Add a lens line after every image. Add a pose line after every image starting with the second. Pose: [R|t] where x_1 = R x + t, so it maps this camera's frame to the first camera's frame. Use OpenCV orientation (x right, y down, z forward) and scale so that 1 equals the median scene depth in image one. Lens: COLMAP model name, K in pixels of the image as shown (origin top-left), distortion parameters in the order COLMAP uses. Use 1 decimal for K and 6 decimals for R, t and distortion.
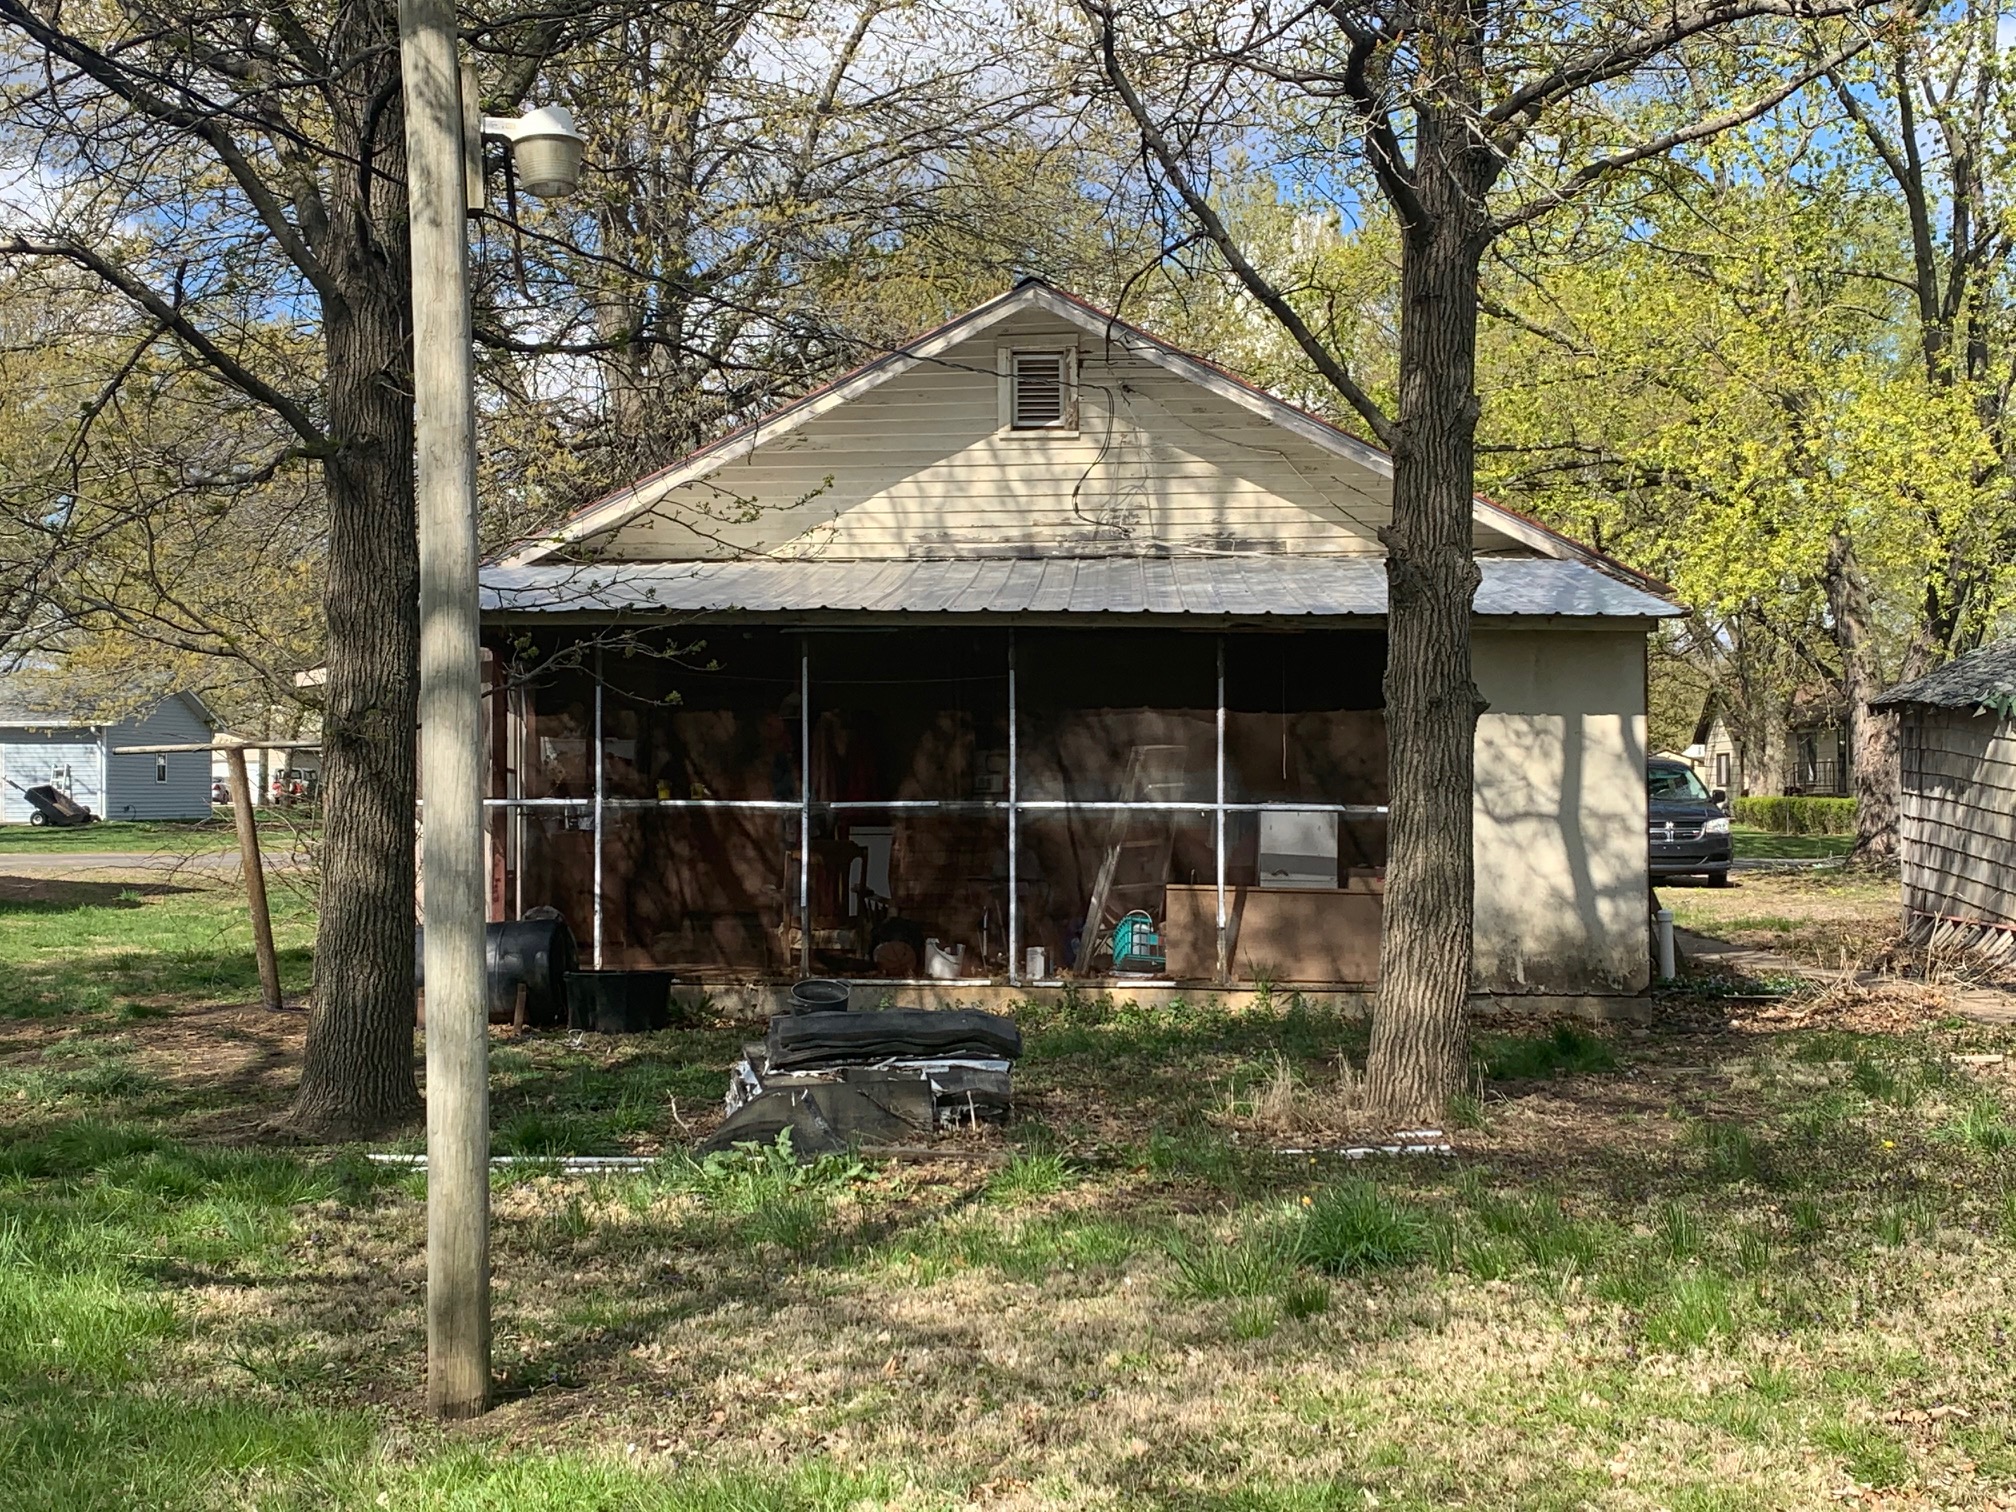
lens RADIAL K [[2630.0, 0, 1008.0], [0, 2630.0, 756.0], [0, 0, 1]] dist [0.198633, -0.588923]
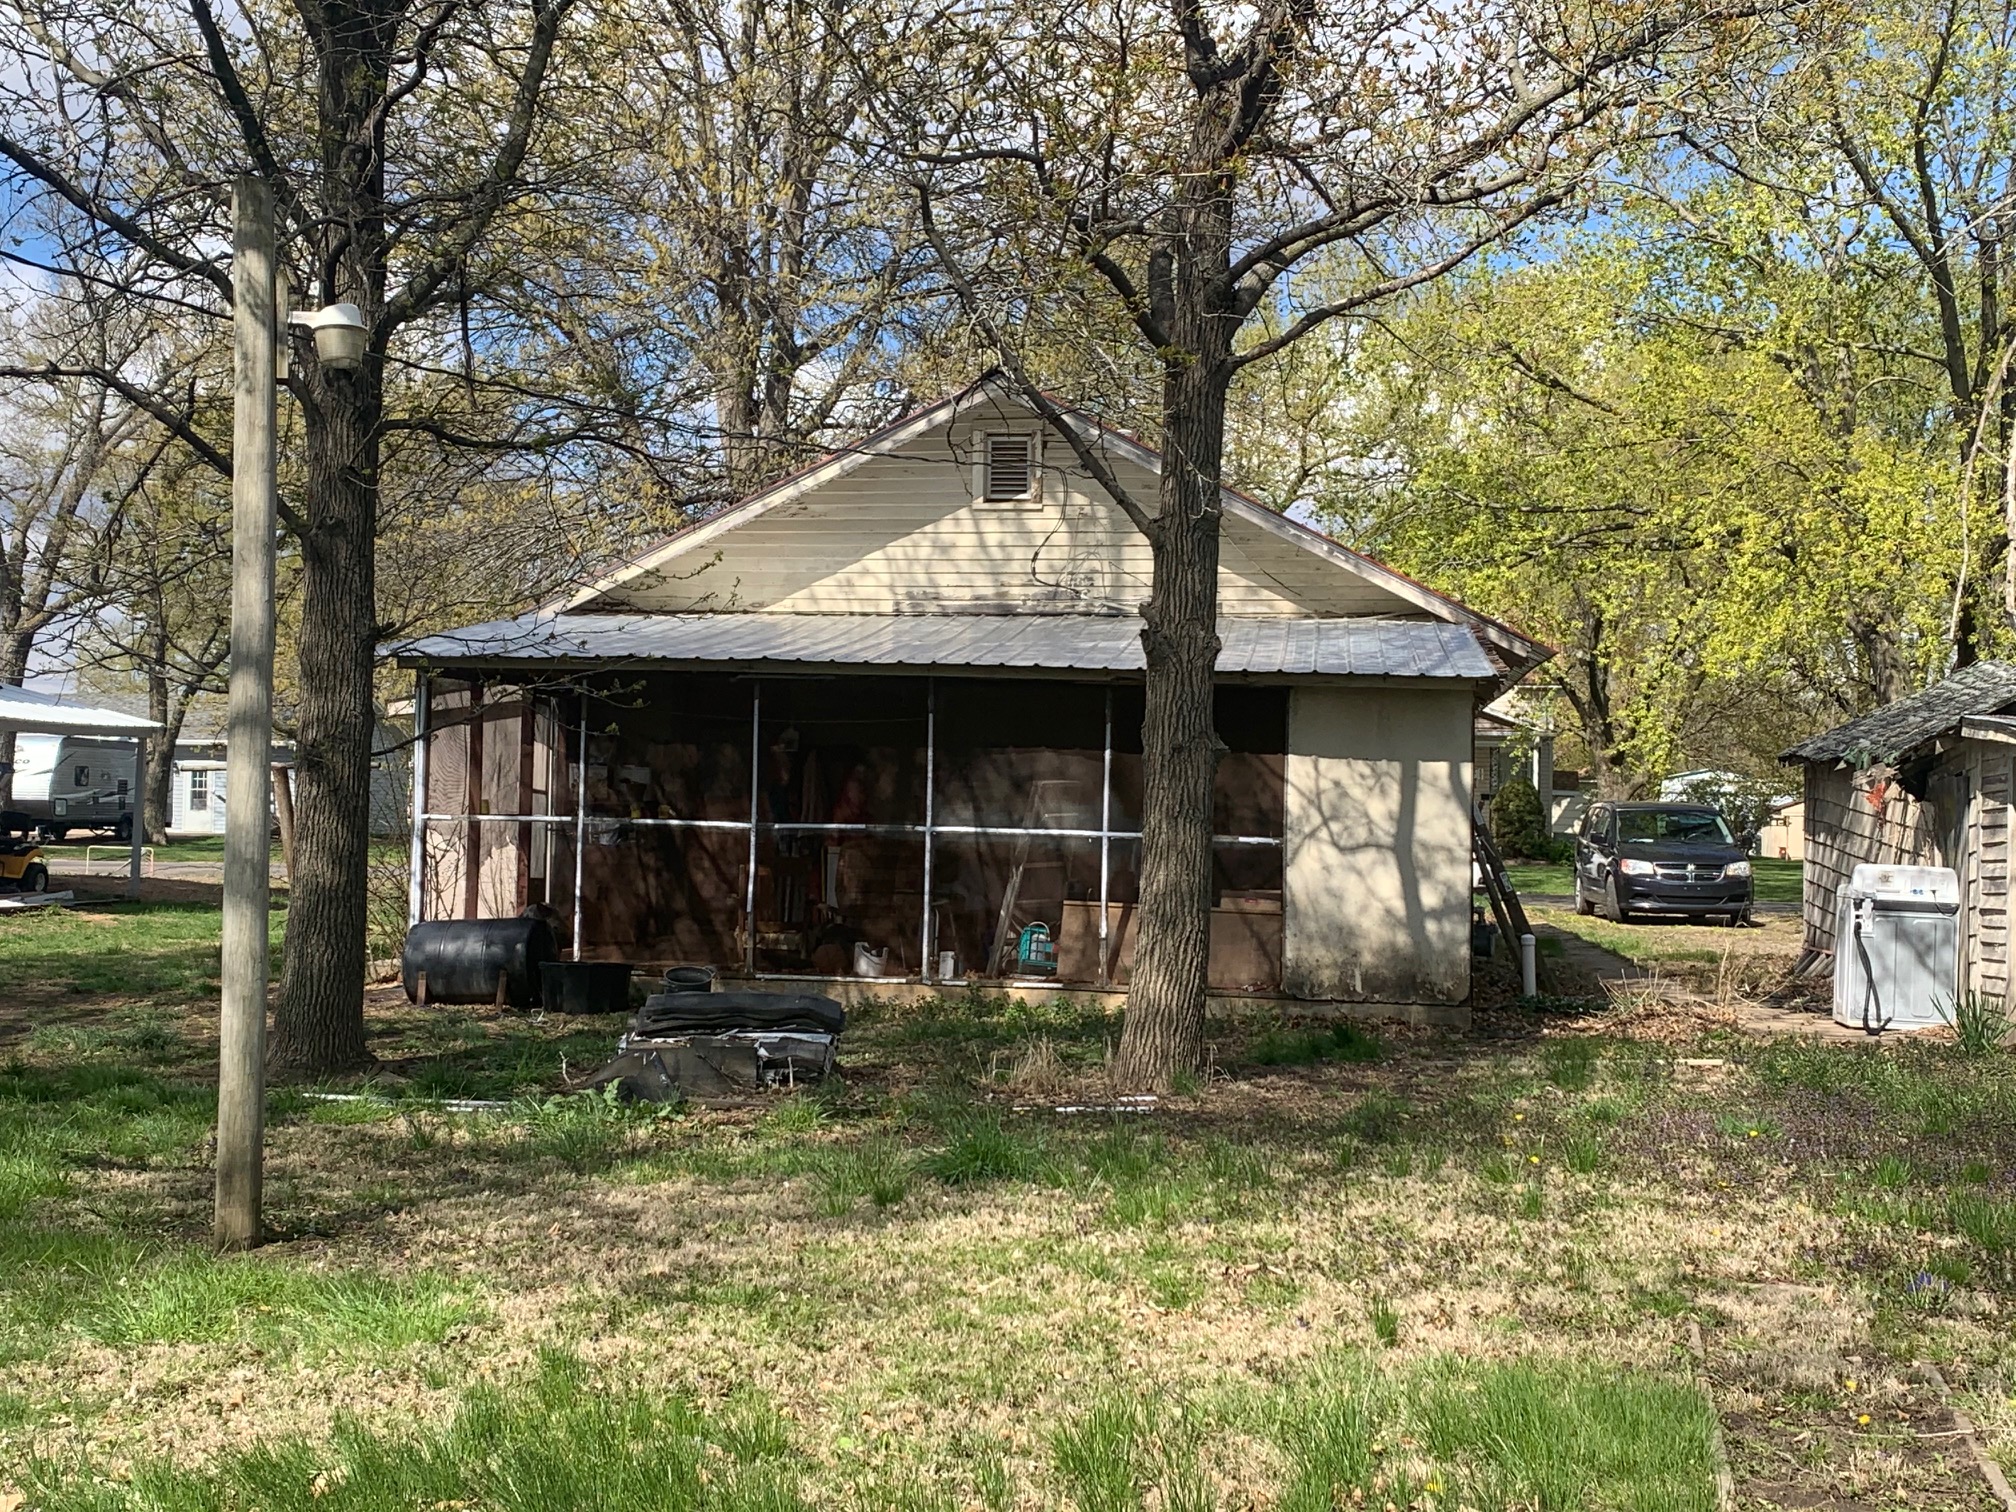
lens RADIAL K [[2591.7, 0, 1012.0], [0, 2591.7, 751.1], [0, 0, 1]] dist [0.194879, -0.589252]
pose [[0.996718, 0.018618, -0.078784, 0.128404], [-0.019787, 0.999705, -0.014077, -0.000403], [0.078499, 0.015589, 0.996792, -0.144195]]
